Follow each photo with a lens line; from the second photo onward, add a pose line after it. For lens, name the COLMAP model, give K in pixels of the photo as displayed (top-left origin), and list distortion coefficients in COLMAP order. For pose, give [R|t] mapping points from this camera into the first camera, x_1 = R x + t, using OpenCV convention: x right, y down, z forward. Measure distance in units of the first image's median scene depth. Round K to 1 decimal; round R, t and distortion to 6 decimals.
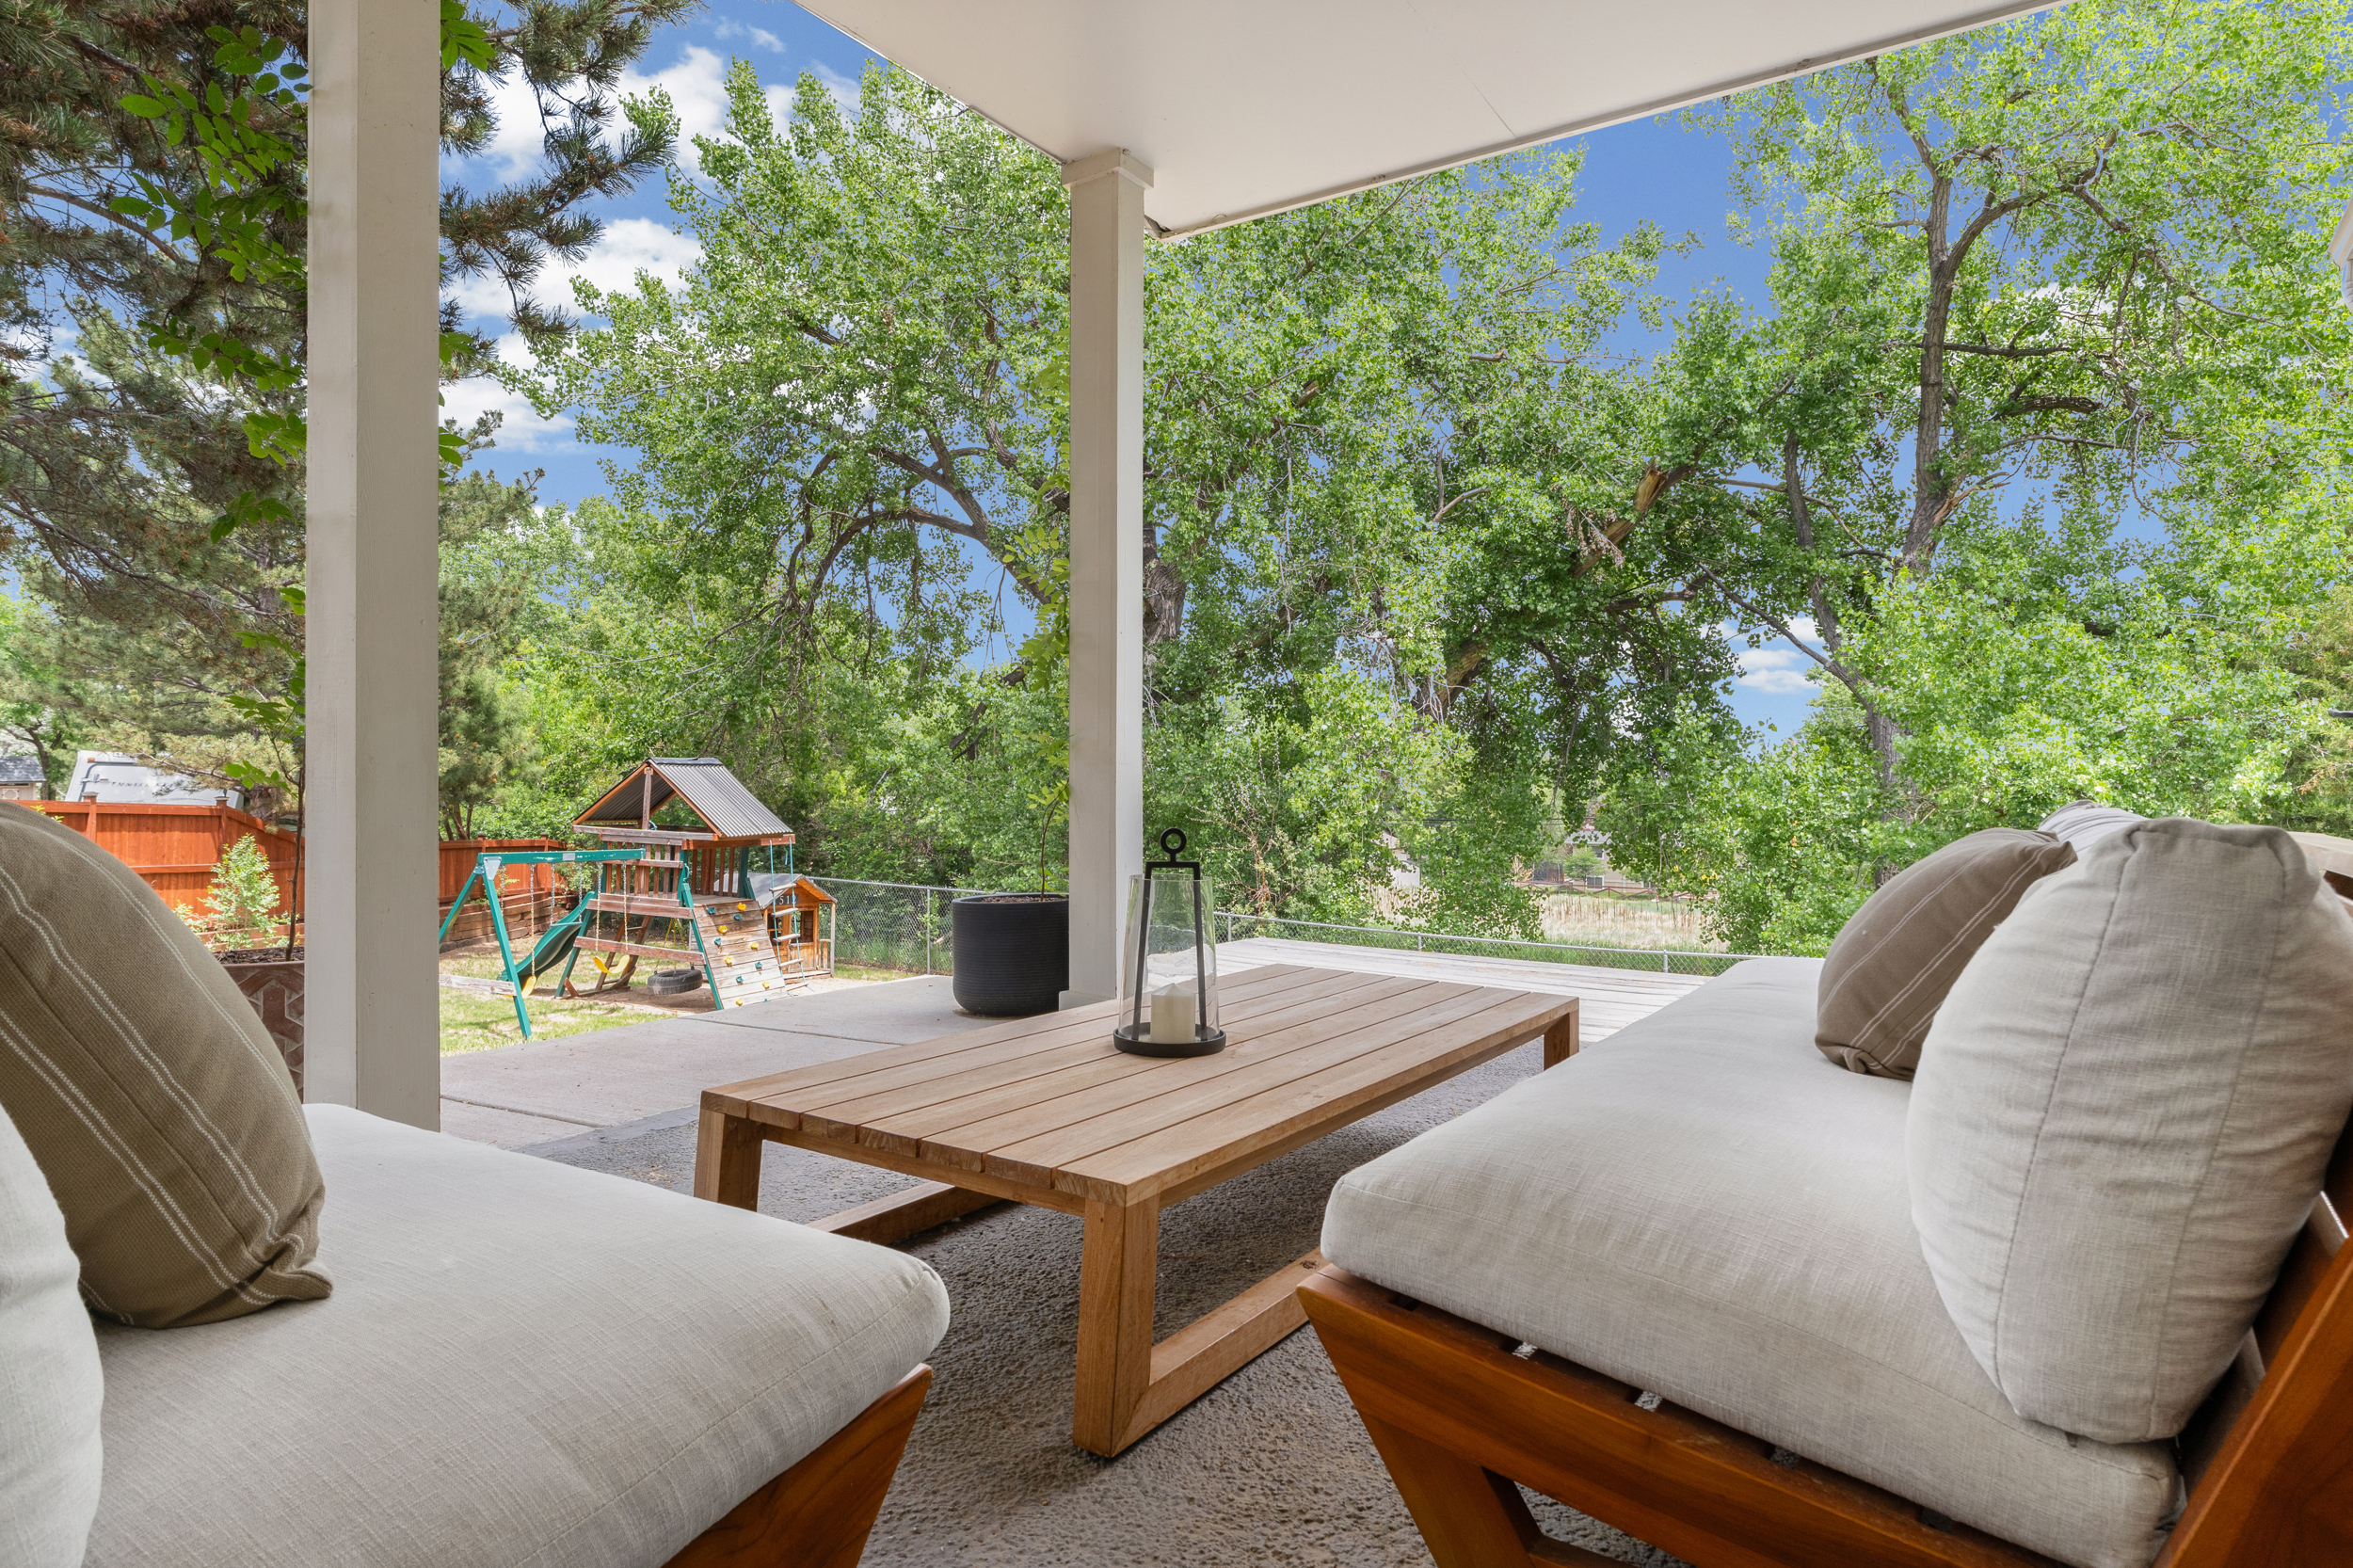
lens RADIAL K [[1370.3, 0, 1176.5], [0, 1370.3, 784.0], [0, 0, 1]] dist [-0.003917, -0.000463]
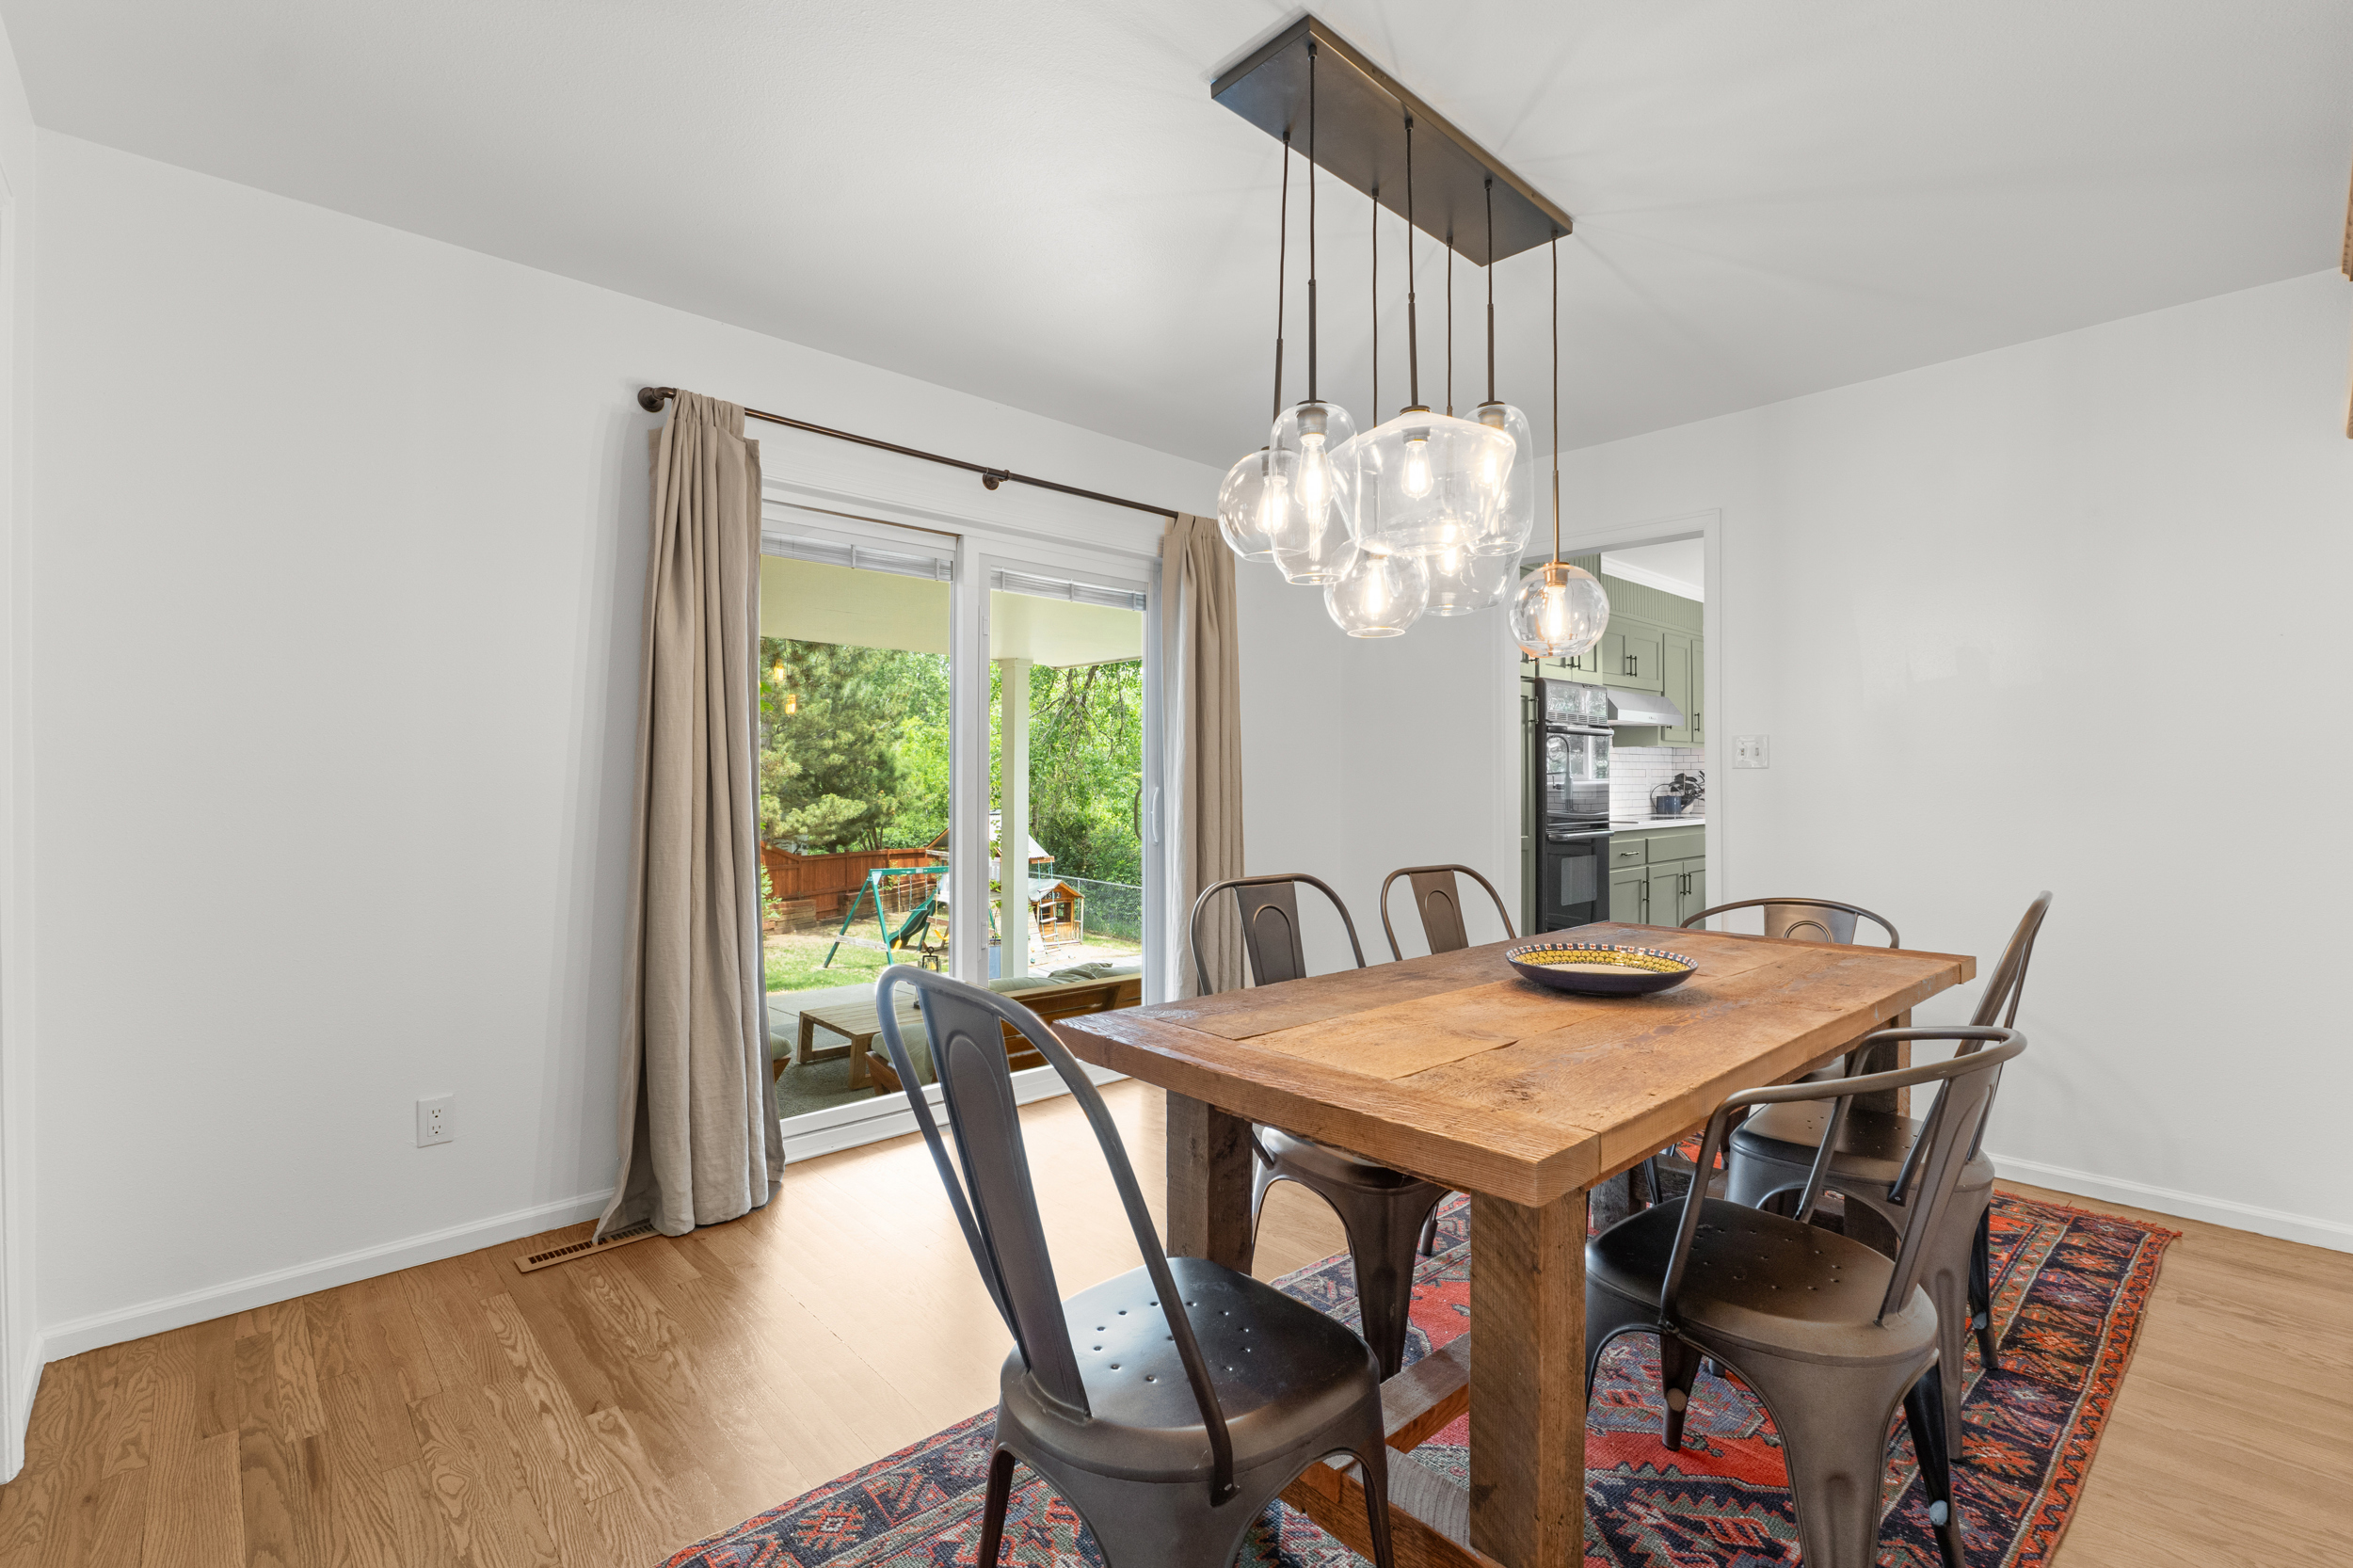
lens RADIAL K [[1036.4, 0, 1176.5], [0, 1036.4, 784.0], [0, 0, 1]] dist [0.002061, 0.000228]
pose [[0.975877, -0.003361, -0.218296, 0.102764], [0.001977, 0.999977, -0.006562, -0.031121], [0.218313, 0.005972, 0.975860, -0.128683]]
